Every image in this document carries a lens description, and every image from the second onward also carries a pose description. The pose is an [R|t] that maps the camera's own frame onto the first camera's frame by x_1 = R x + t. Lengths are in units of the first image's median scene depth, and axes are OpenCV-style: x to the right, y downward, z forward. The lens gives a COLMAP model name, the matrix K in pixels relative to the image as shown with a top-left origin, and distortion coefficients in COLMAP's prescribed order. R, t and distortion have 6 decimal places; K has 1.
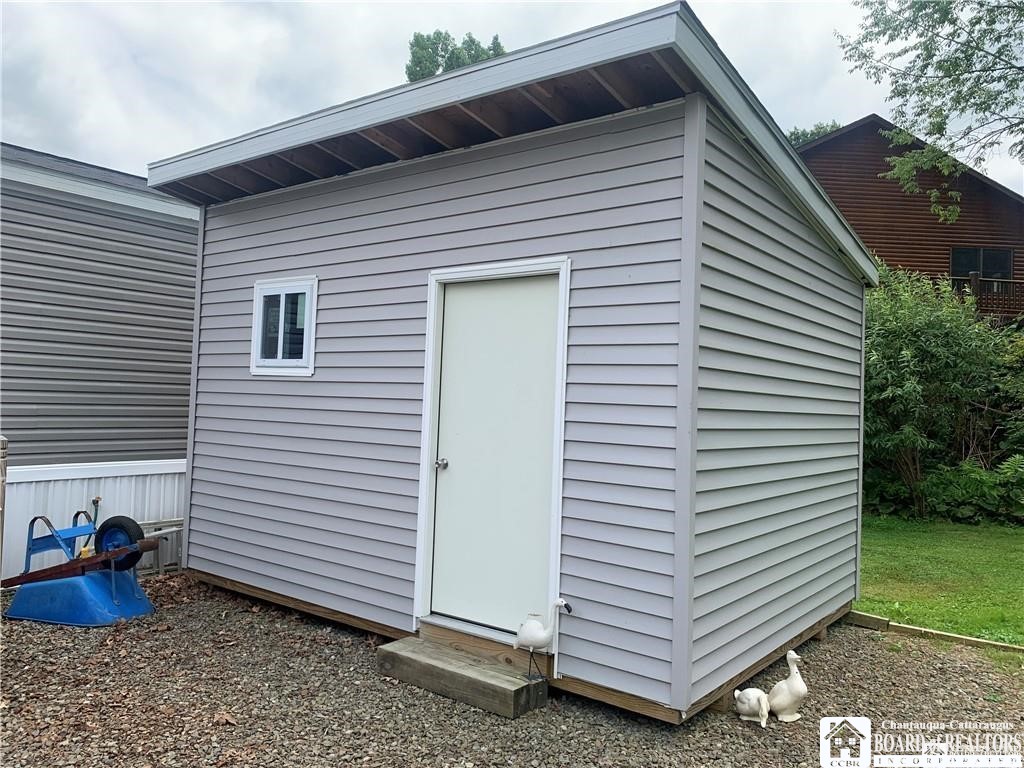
lens RADIAL K [[782.4, 0, 507.7], [0, 782.4, 386.9], [0, 0, 1]] dist [0.029963, -0.043700]
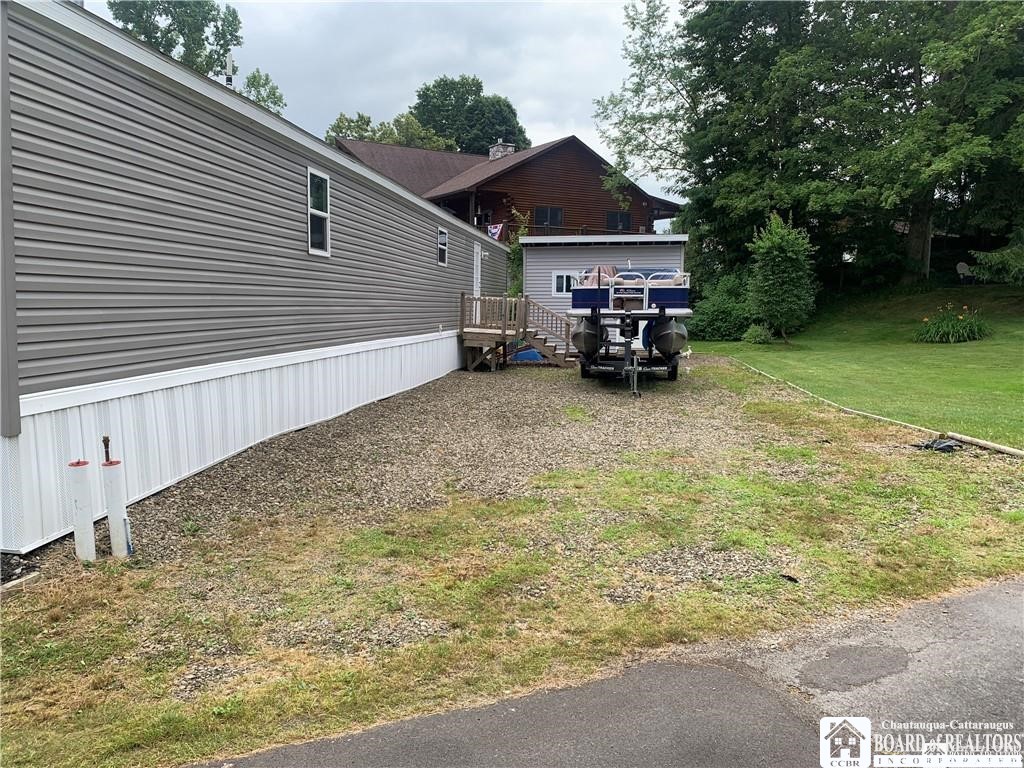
lens RADIAL K [[782.4, 0, 507.7], [0, 782.4, 386.9], [0, 0, 1]] dist [0.029963, -0.043700]
pose [[0.868986, -0.088717, 0.486819, -2.436990], [0.023398, 0.990063, 0.138661, -0.115539], [-0.494283, -0.109104, 0.862427, -2.225989]]
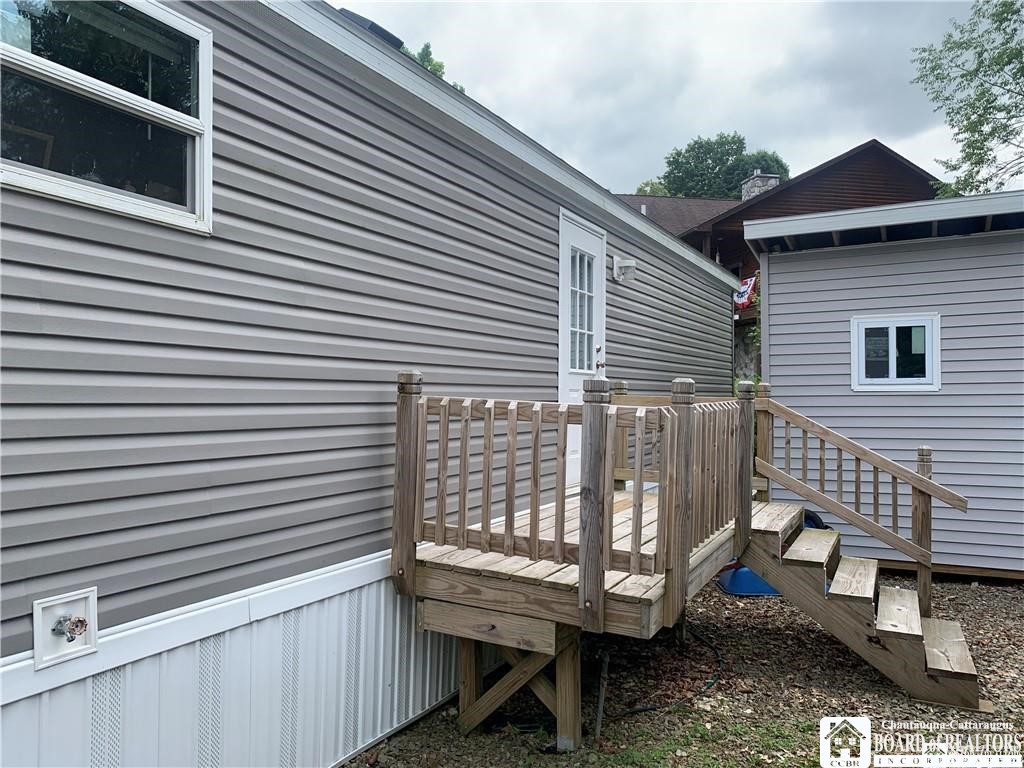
lens RADIAL K [[782.4, 0, 507.7], [0, 782.4, 386.9], [0, 0, 1]] dist [0.029963, -0.043700]
pose [[0.984182, -0.044229, 0.171548, -1.113835], [0.044169, 0.999015, 0.004170, -0.053665], [-0.171564, 0.003473, 0.985167, -0.143665]]
